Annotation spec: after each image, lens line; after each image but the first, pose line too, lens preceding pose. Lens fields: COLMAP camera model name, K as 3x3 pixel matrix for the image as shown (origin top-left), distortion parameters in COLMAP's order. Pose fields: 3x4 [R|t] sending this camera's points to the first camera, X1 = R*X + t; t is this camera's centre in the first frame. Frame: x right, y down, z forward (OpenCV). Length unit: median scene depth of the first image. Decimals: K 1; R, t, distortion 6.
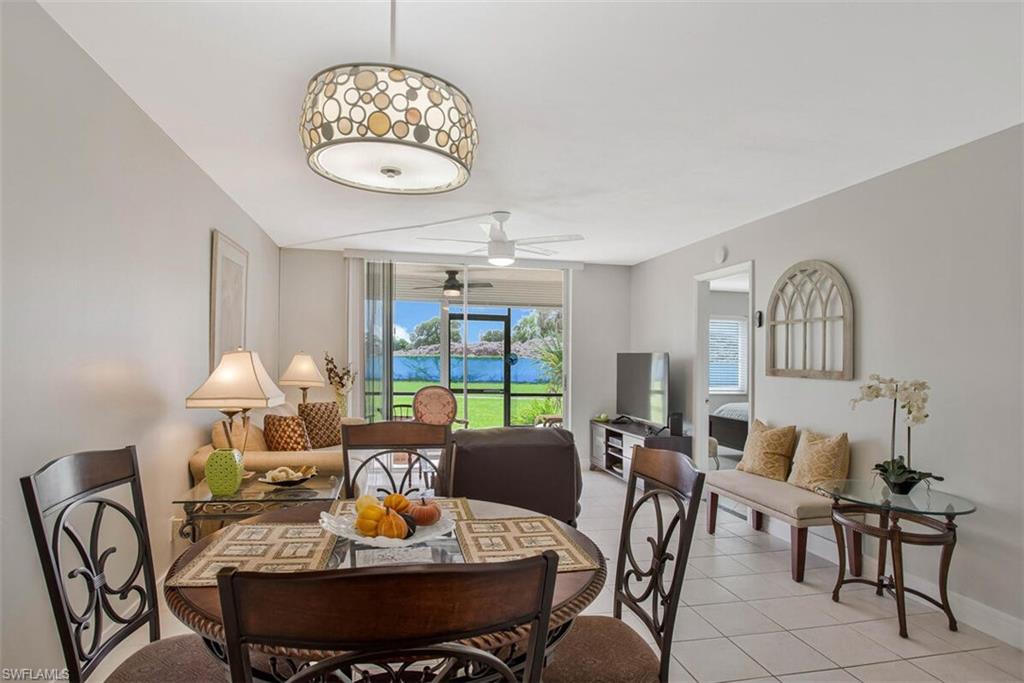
lens RADIAL K [[498.7, 0, 512.0], [0, 498.7, 341.5], [0, 0, 1]] dist [-0.001159, 0.000008]
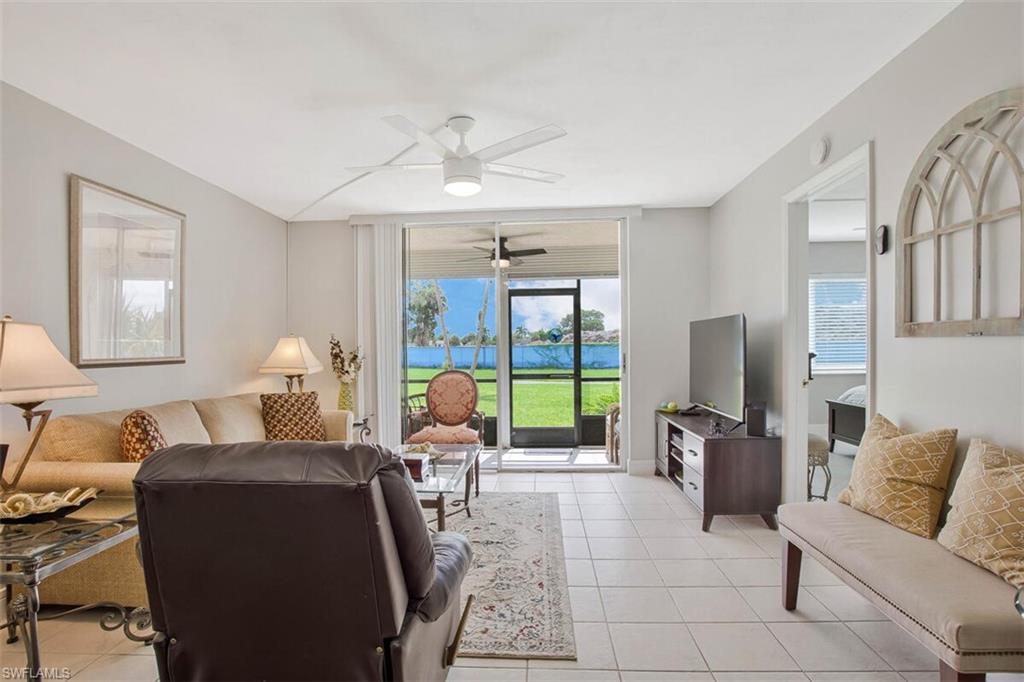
lens RADIAL K [[491.6, 0, 514.7], [0, 491.6, 350.6], [0, 0, 1]] dist [-0.048883, 0.024418]
pose [[0.970008, -0.031418, -0.241036, 0.197049], [0.042221, 0.998316, 0.039784, 0.038718], [0.239380, -0.048768, 0.969700, 0.329154]]
